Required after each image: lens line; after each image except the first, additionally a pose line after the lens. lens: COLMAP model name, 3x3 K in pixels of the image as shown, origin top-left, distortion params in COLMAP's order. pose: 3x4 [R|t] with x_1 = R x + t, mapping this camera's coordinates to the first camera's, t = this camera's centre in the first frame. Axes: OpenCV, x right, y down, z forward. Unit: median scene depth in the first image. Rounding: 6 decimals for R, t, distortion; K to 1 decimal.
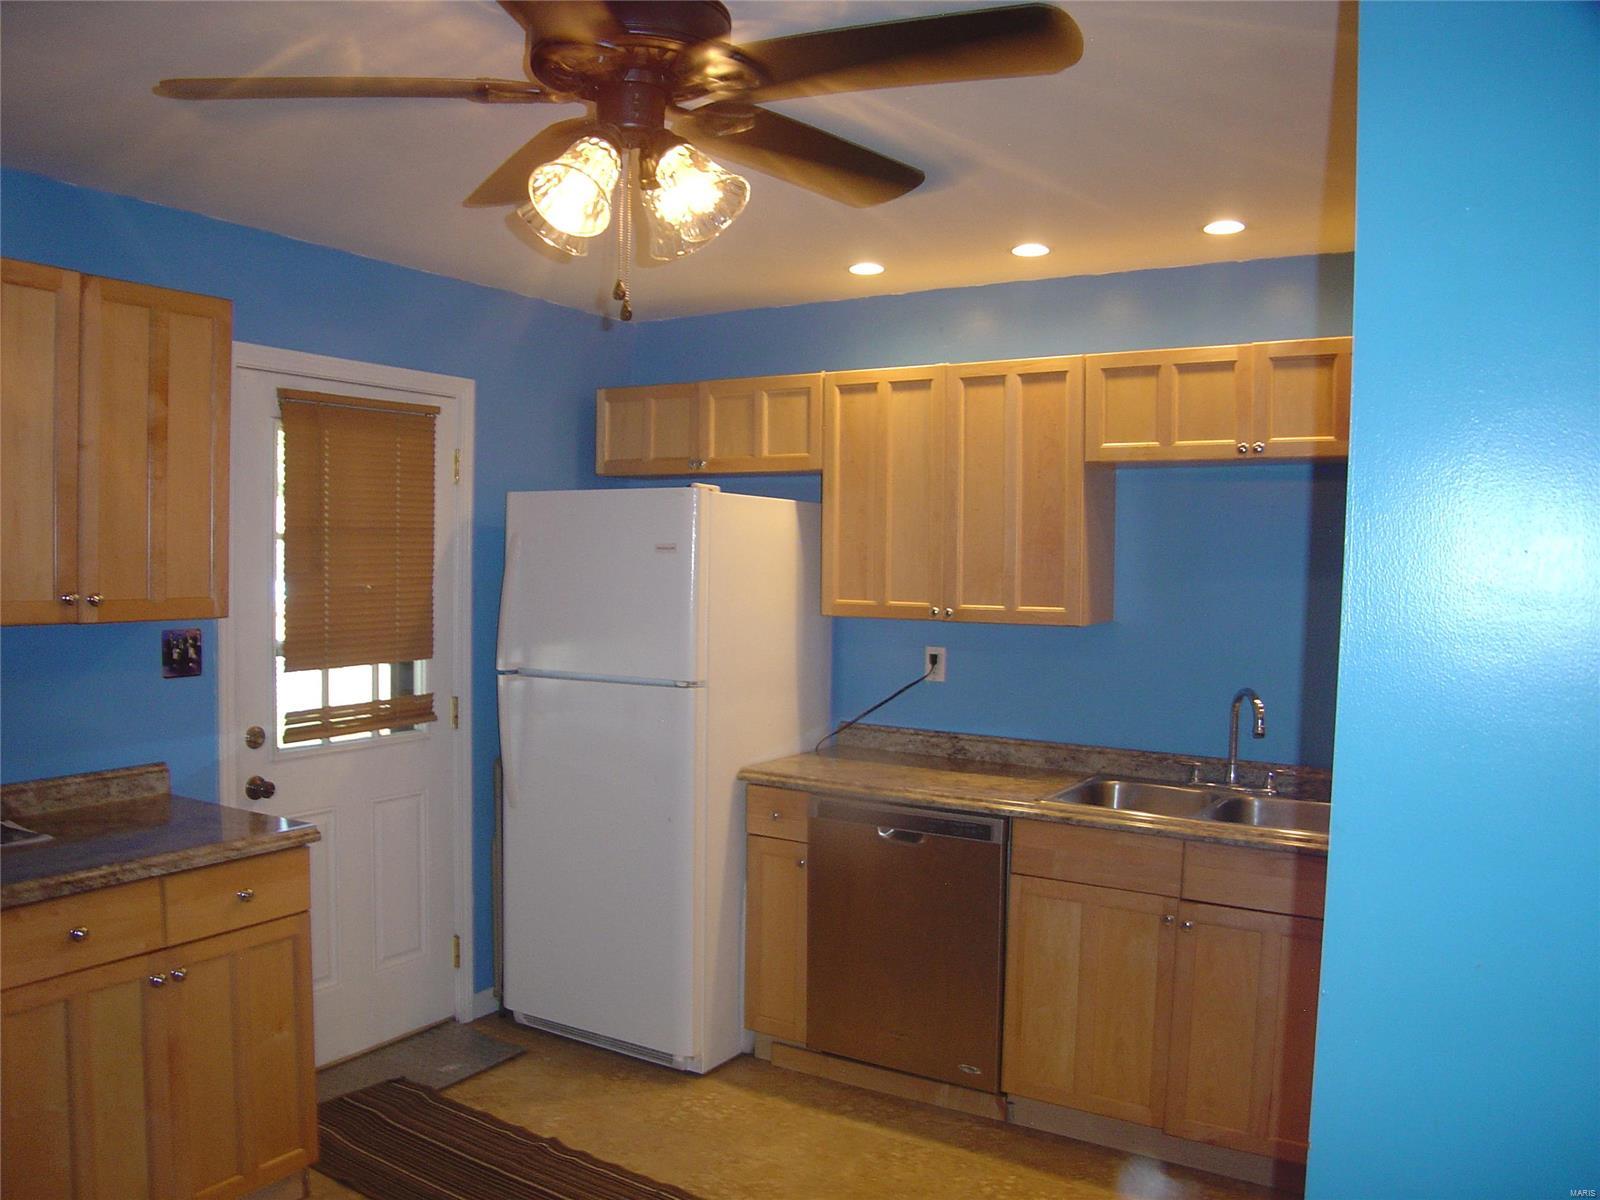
lens RADIAL K [[1297.6, 0, 760.1], [0, 1297.6, 606.0], [0, 0, 1]] dist [-0.089159, 0.005461]
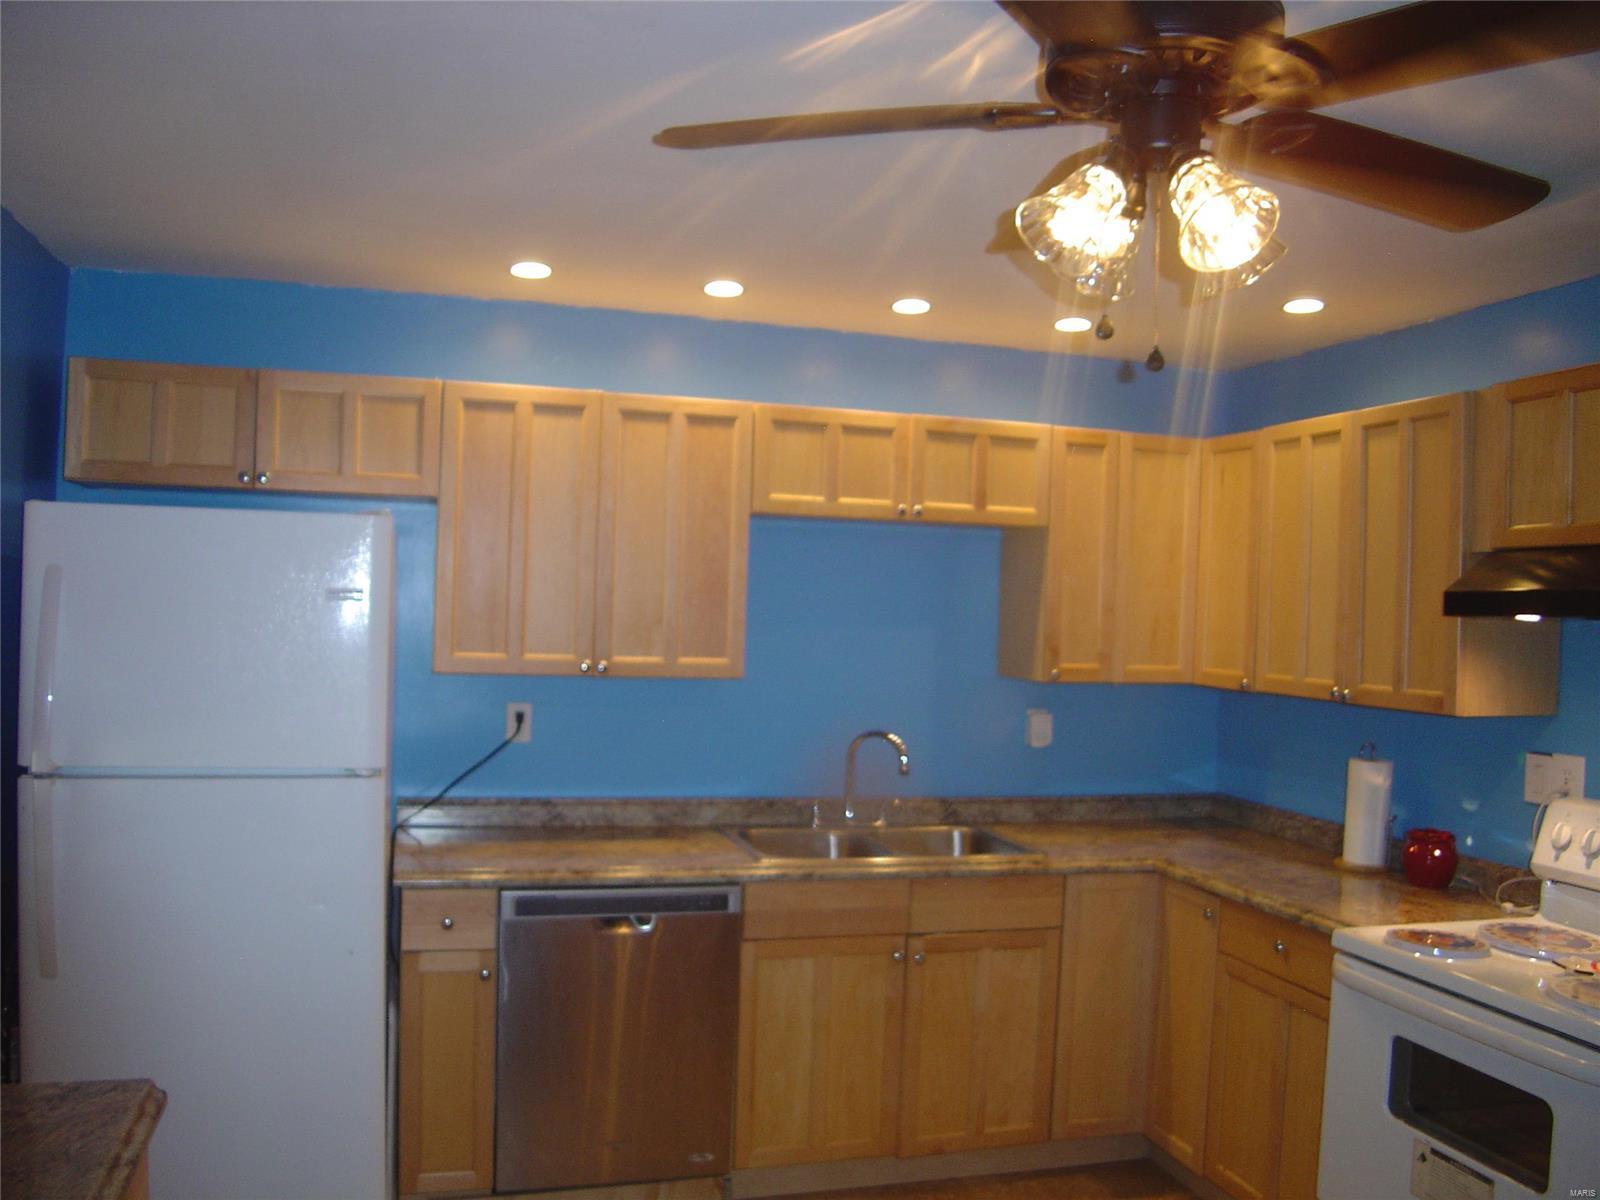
lens RADIAL K [[1293.7, 0, 752.9], [0, 1293.7, 608.5], [0, 0, 1]] dist [-0.114750, 0.059079]
pose [[0.668507, 0.003447, 0.743698, -0.490790], [0.006884, 0.999918, -0.010823, -0.027134], [-0.743674, 0.012355, 0.668428, 0.344489]]
